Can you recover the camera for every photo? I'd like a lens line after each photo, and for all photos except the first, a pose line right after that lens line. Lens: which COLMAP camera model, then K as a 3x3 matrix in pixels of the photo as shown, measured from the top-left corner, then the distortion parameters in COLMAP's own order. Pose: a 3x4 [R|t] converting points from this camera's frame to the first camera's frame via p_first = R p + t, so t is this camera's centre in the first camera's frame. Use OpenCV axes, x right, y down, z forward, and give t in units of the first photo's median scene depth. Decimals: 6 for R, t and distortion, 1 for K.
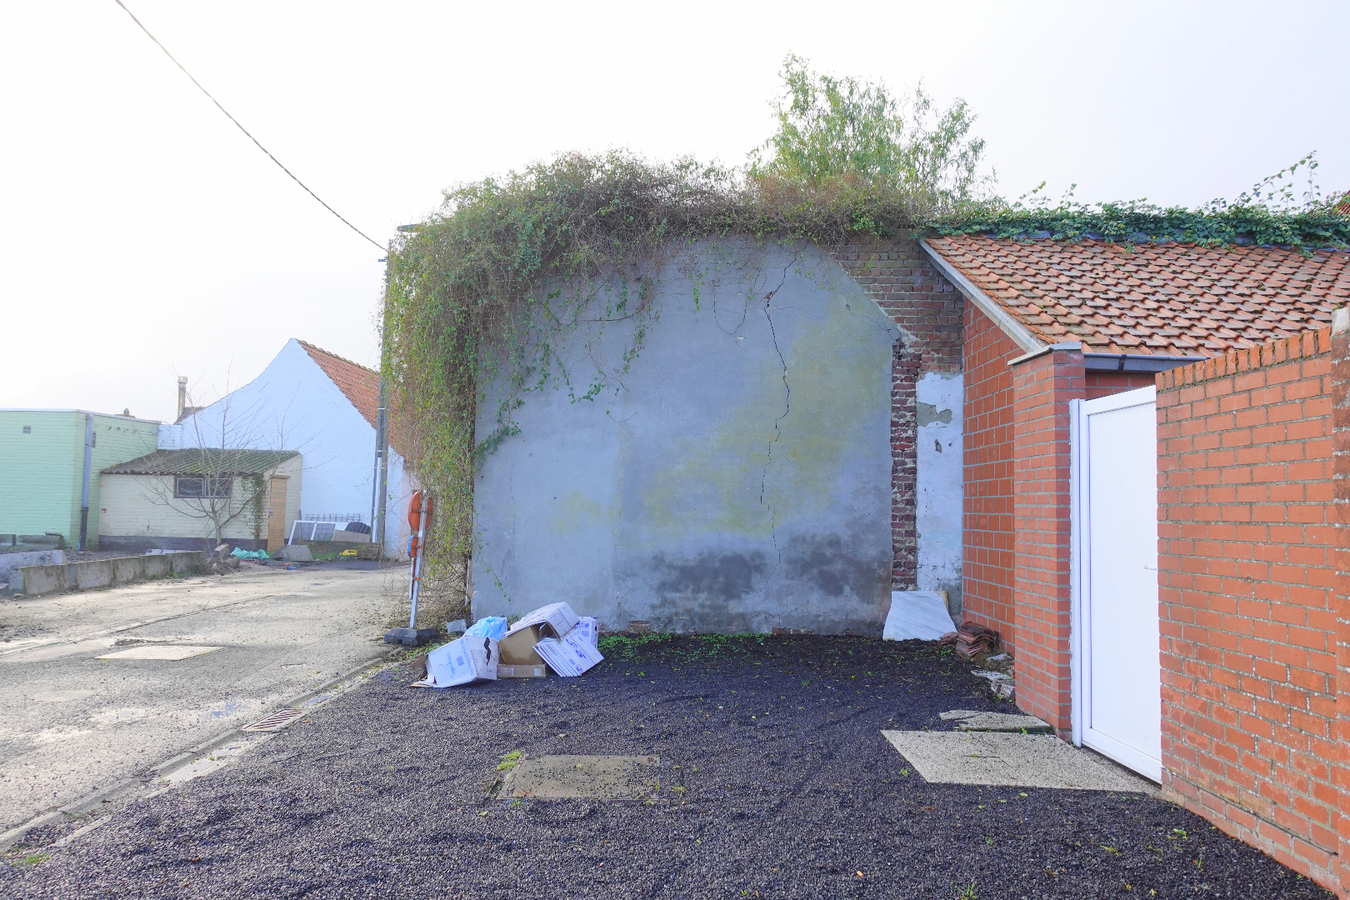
lens RADIAL K [[932.5, 0, 674.9], [0, 932.5, 447.2], [0, 0, 1]] dist [0.003387, -0.005755]
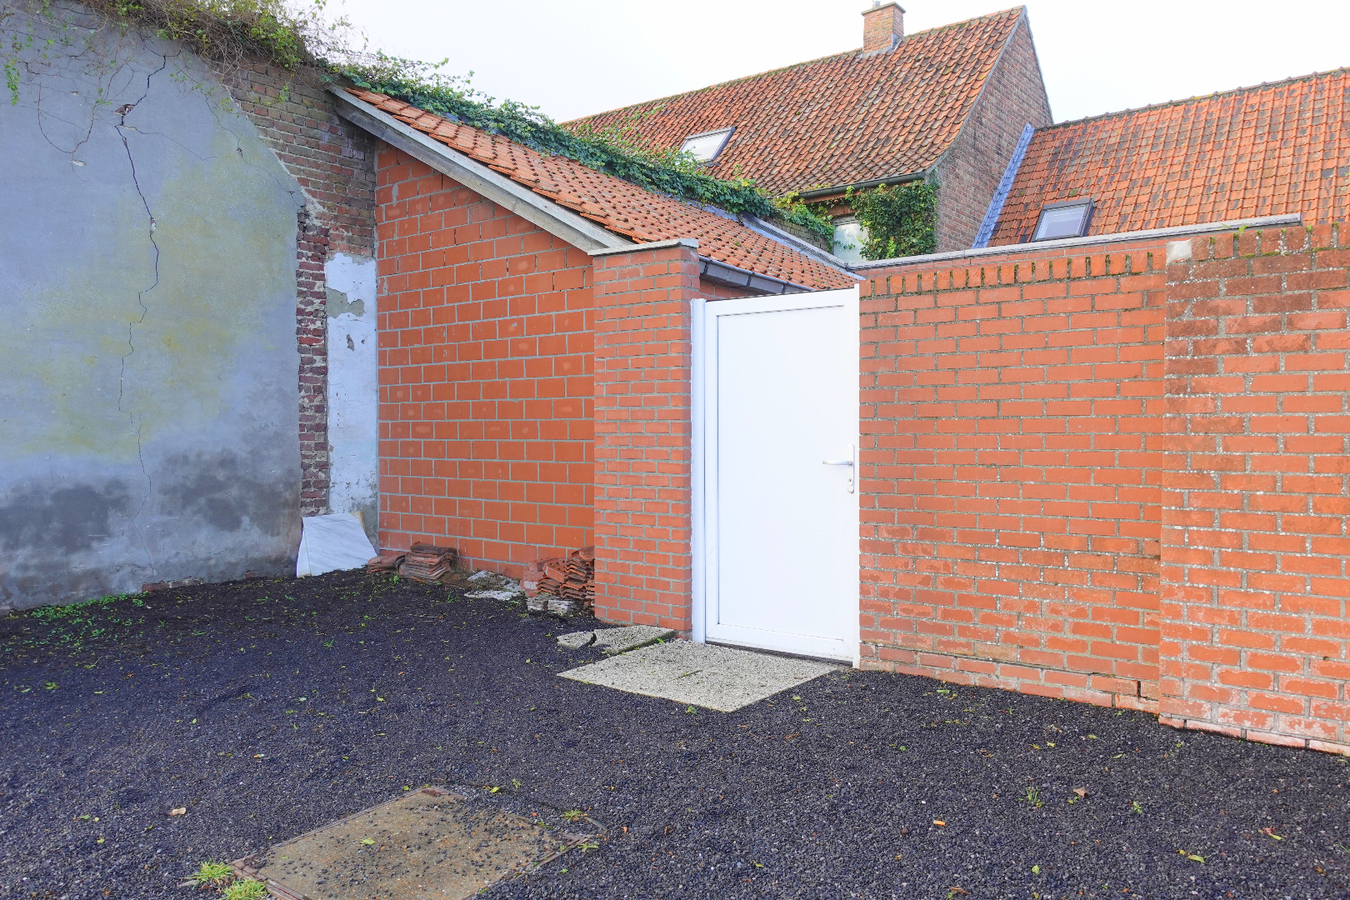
lens RADIAL K [[932.5, 0, 674.6], [0, 932.5, 449.5], [0, 0, 1]] dist [0.003387, -0.005755]
pose [[0.594116, -0.036575, 0.803547, -0.227585], [-0.040206, 0.996367, 0.075078, 0.020367], [-0.803374, -0.076913, 0.590487, 0.256761]]
